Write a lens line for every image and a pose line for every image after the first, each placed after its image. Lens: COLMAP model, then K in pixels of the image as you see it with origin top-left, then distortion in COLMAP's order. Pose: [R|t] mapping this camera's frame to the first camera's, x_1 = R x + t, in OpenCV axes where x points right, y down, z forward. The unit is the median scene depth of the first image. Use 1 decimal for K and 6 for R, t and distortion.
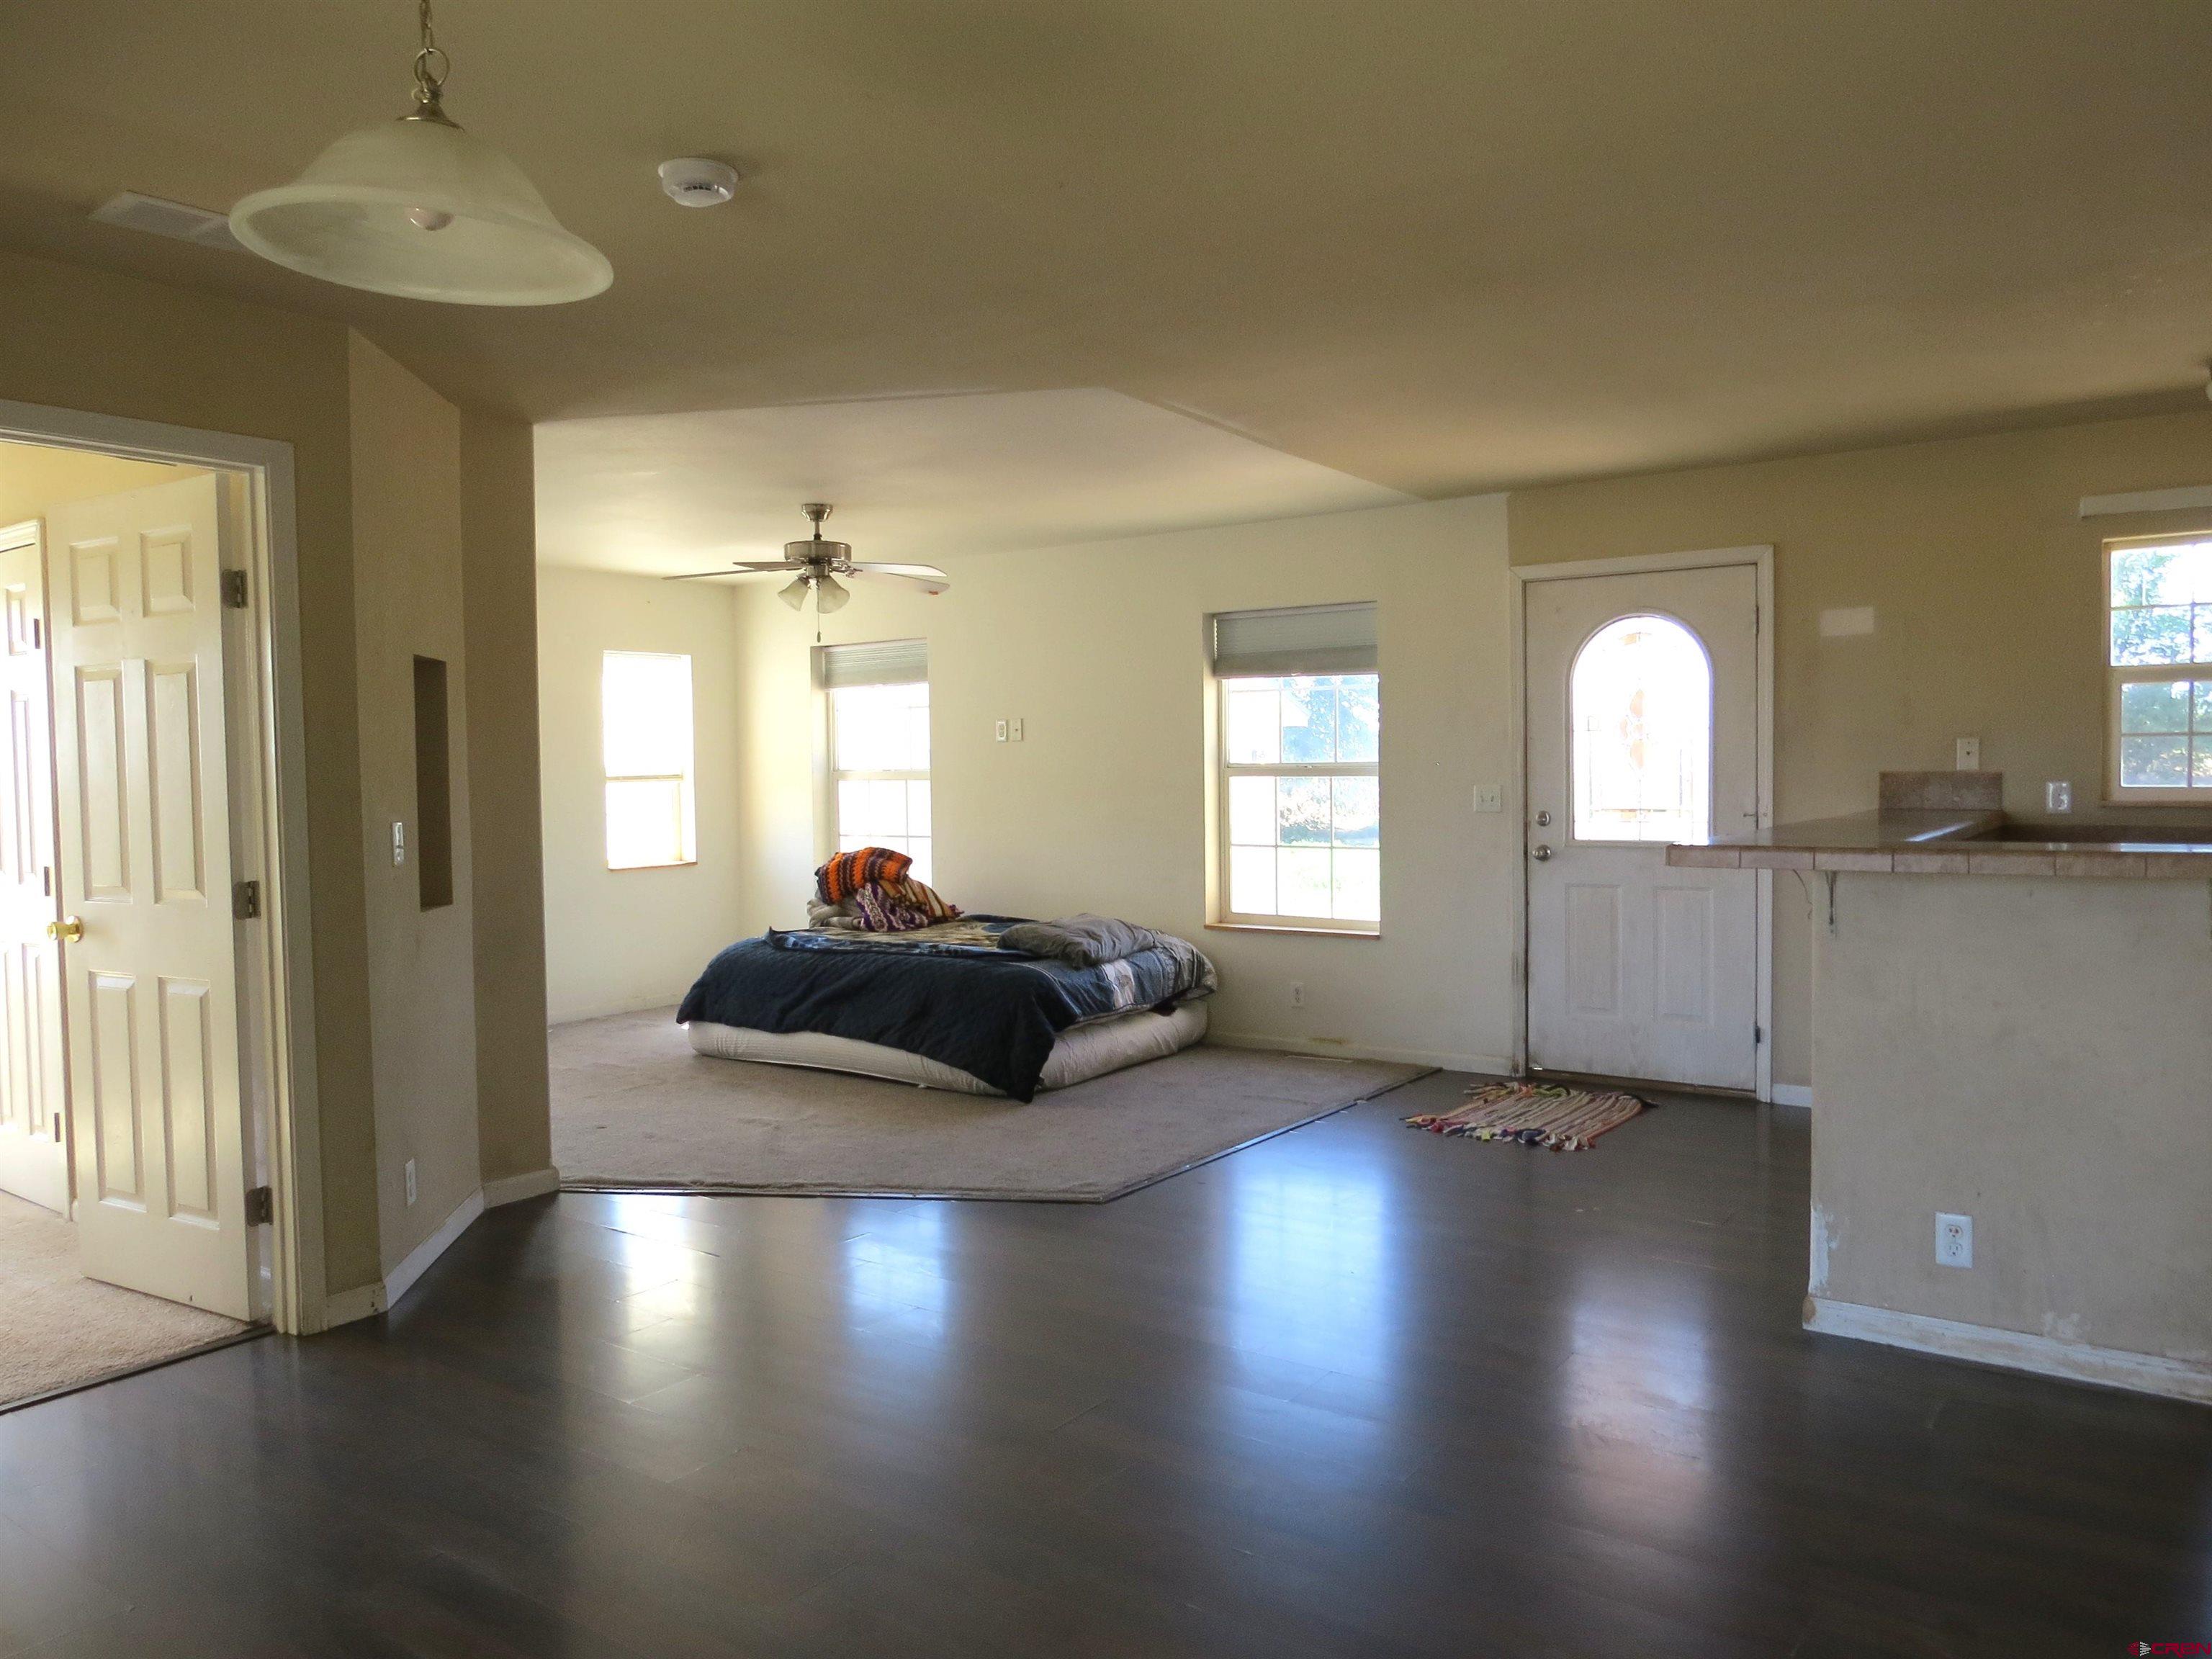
lens RADIAL K [[1564.9, 0, 1102.8], [0, 1564.9, 835.1], [0, 0, 1]] dist [-0.033670, 0.015441]
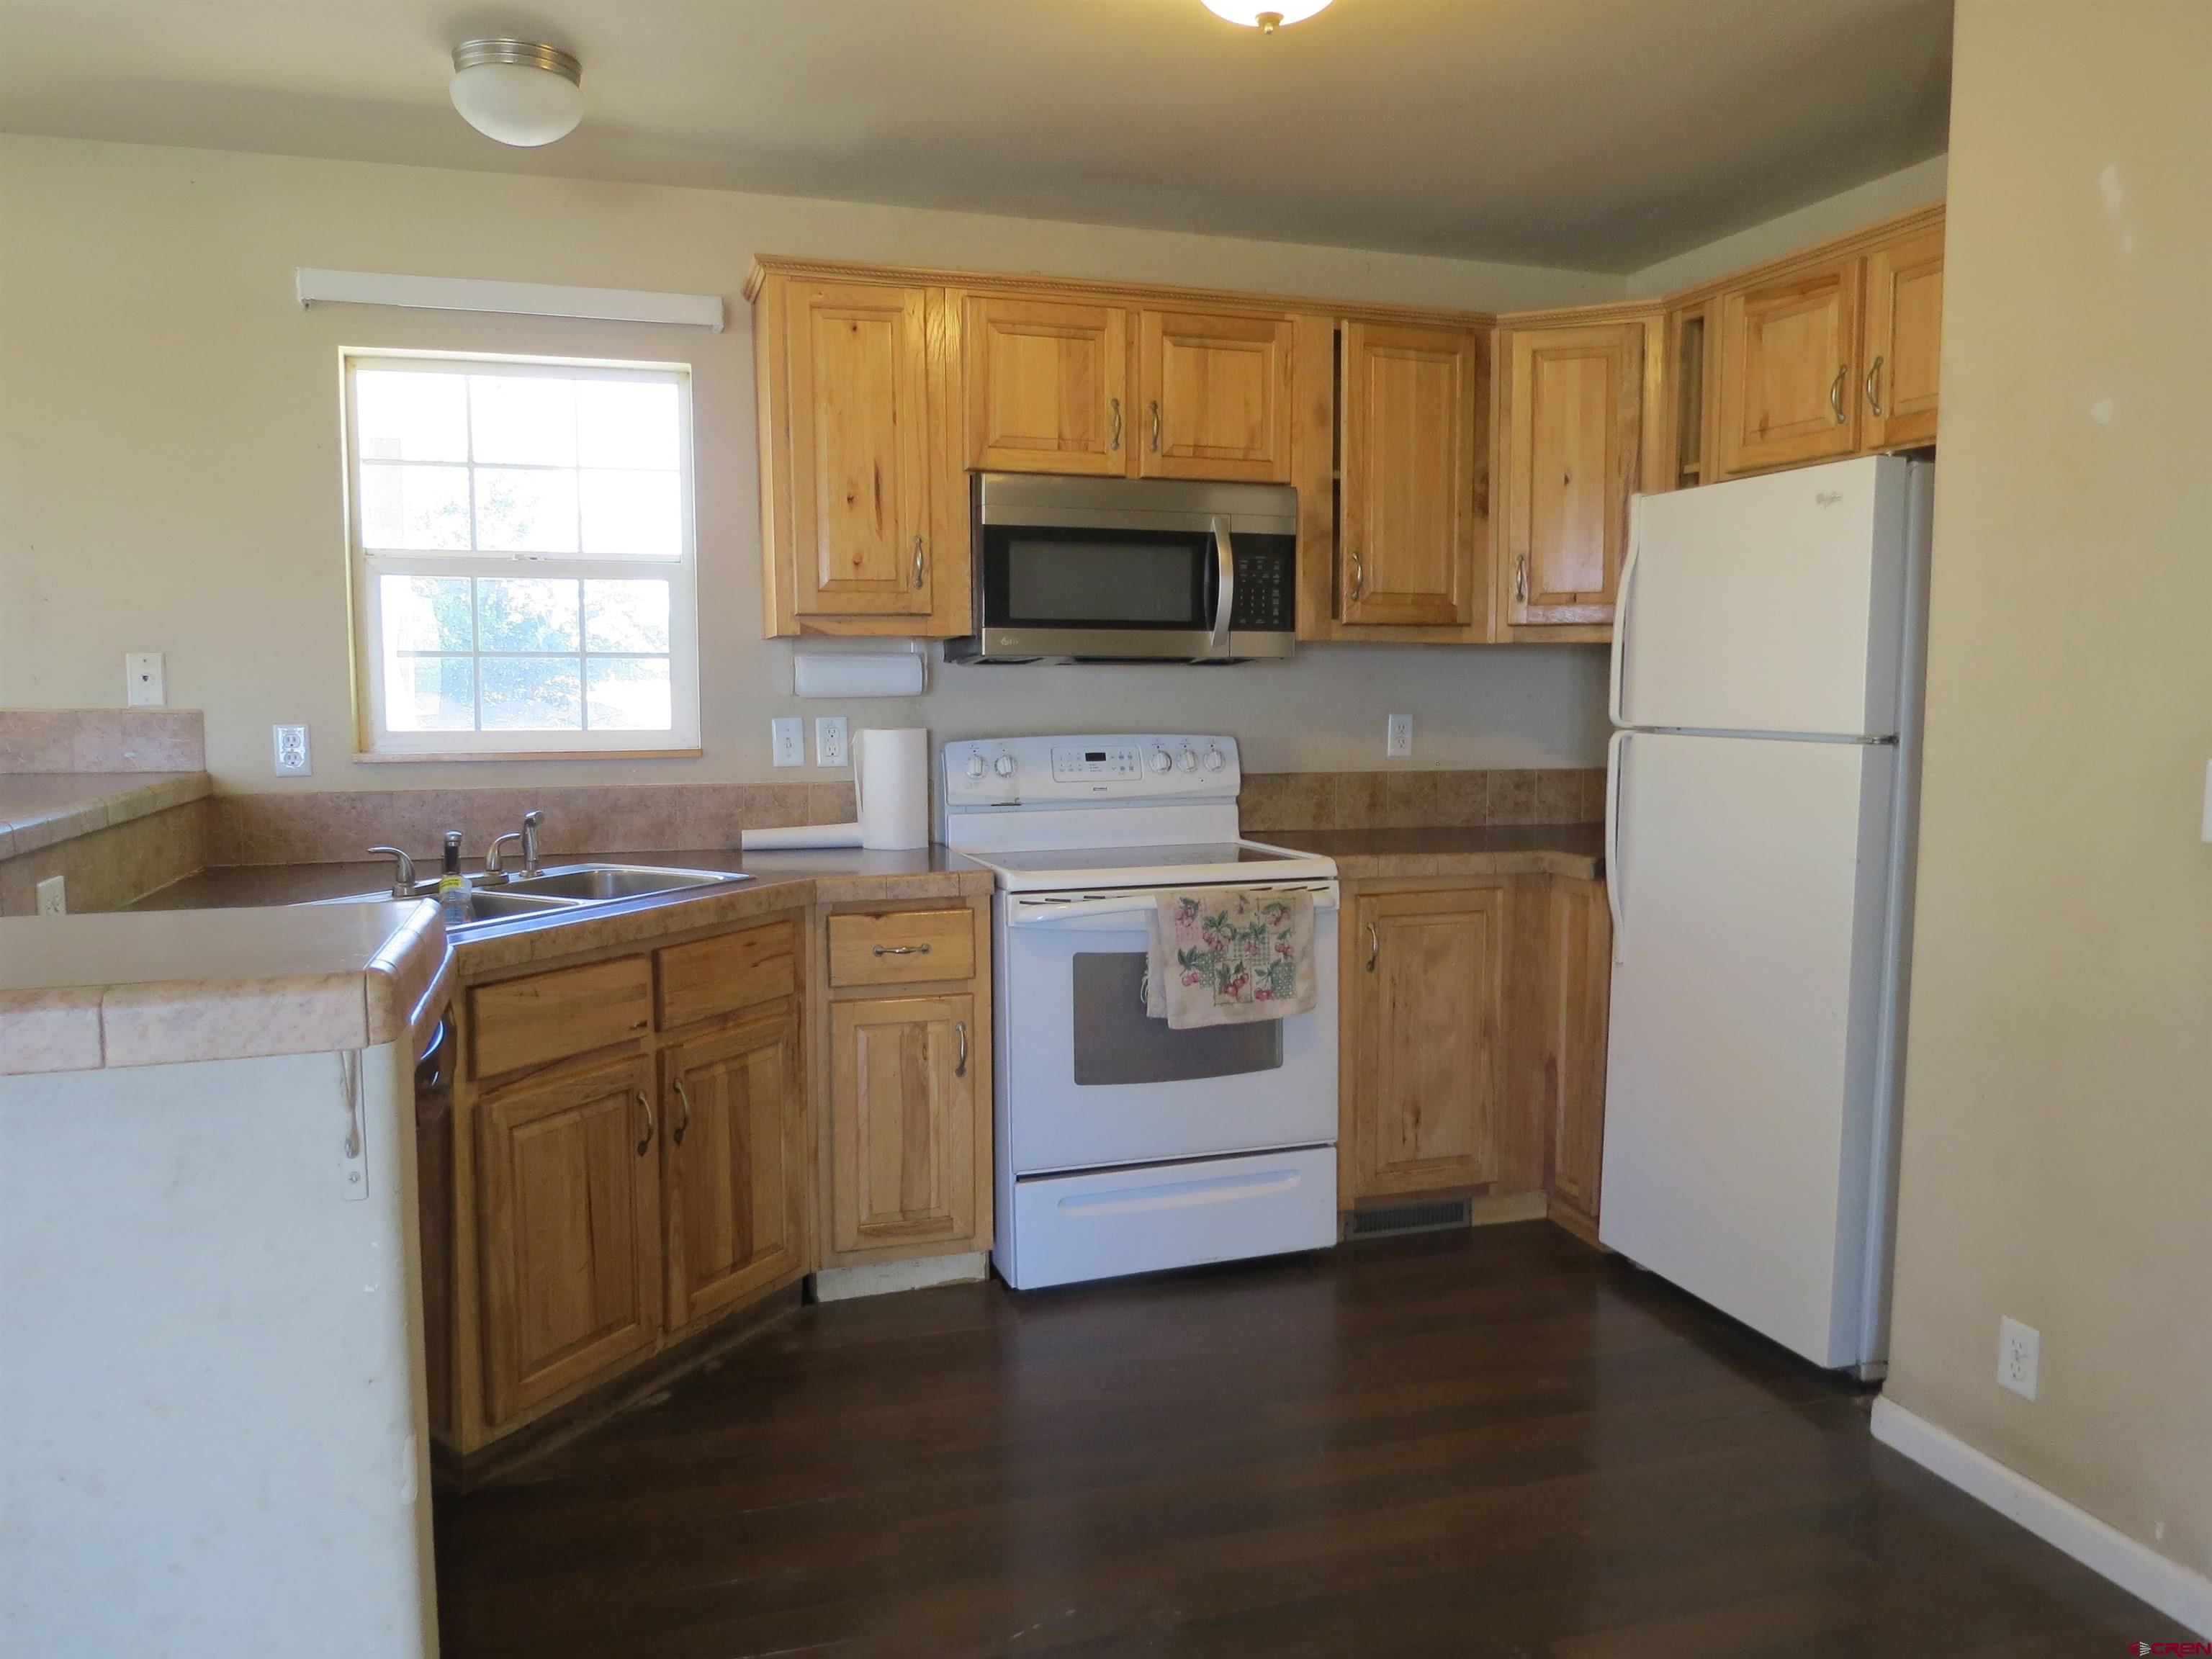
lens RADIAL K [[1564.9, 0, 1099.7], [0, 1564.9, 836.7], [0, 0, 1]] dist [-0.033670, 0.015441]
pose [[0.592176, -0.062744, 0.803362, 0.244939], [0.023451, 0.997884, 0.060650, -0.016200], [-0.805467, -0.017076, 0.592395, 0.290361]]
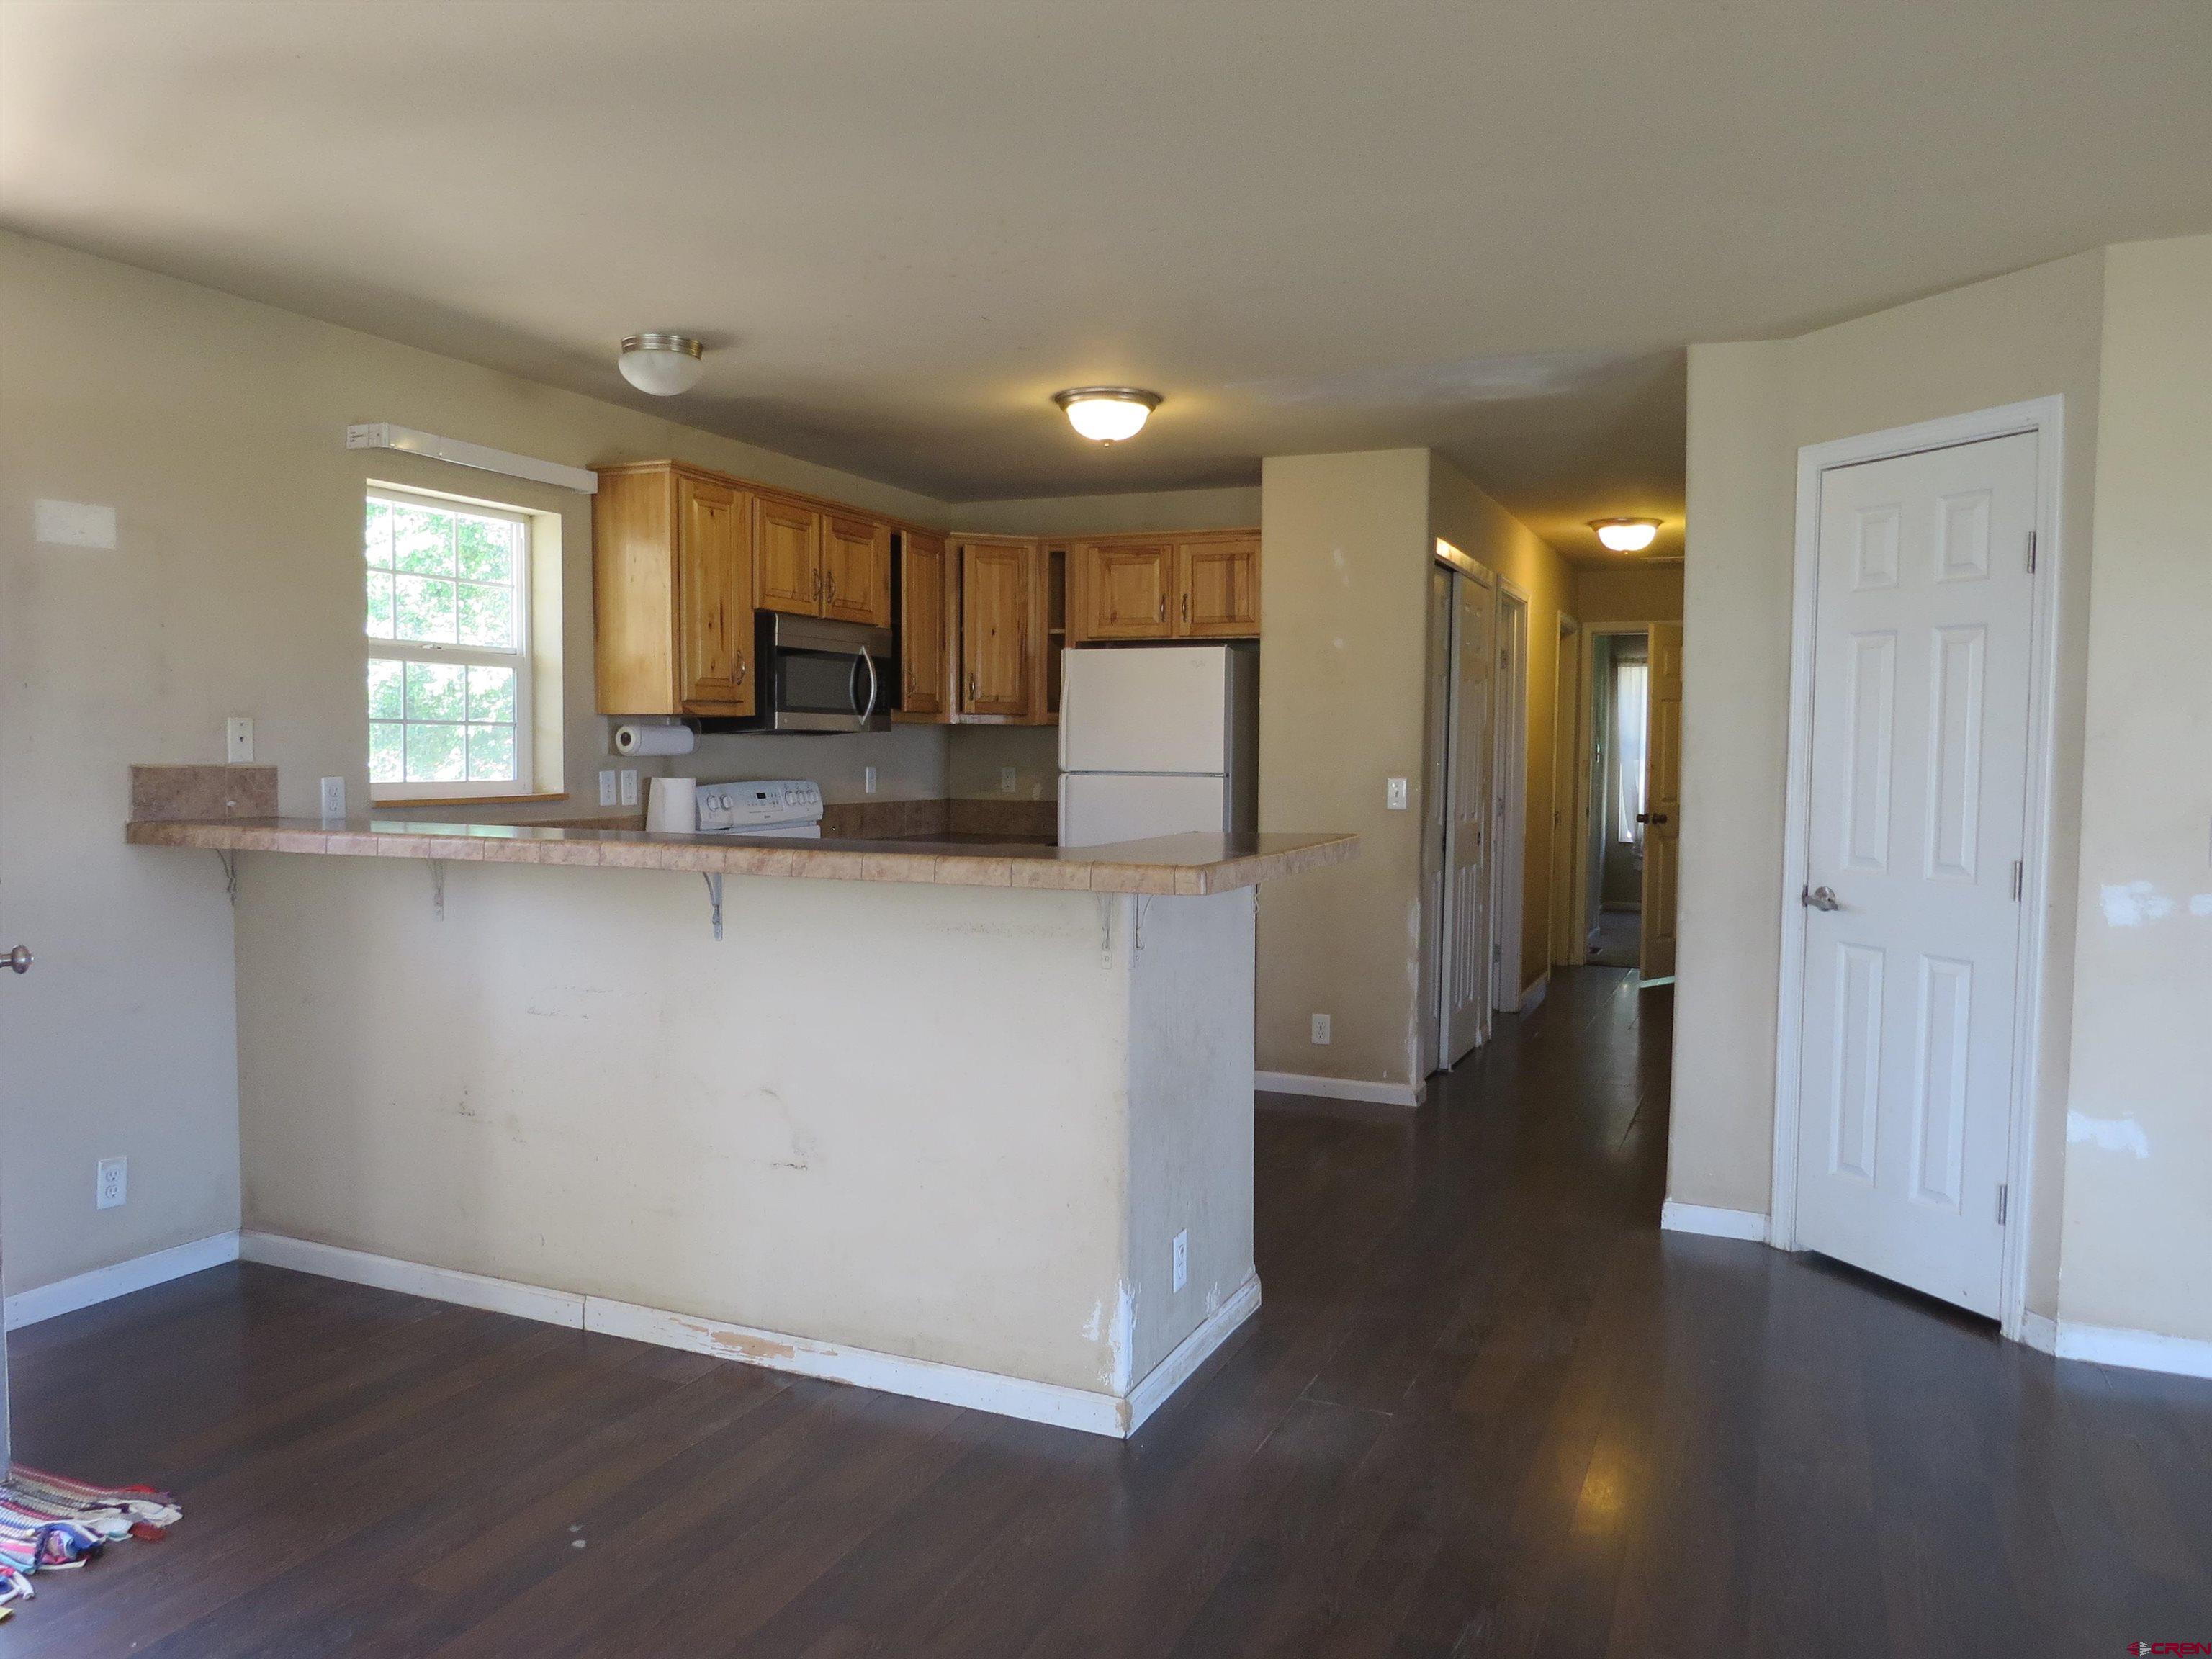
lens RADIAL K [[1564.9, 0, 1107.3], [0, 1564.9, 829.1], [0, 0, 1]] dist [-0.033670, 0.015441]
pose [[-0.213507, -0.037152, 0.976235, -0.190315], [0.036858, 0.998259, 0.046051, -0.025100], [-0.976246, 0.045814, -0.211766, 0.641647]]
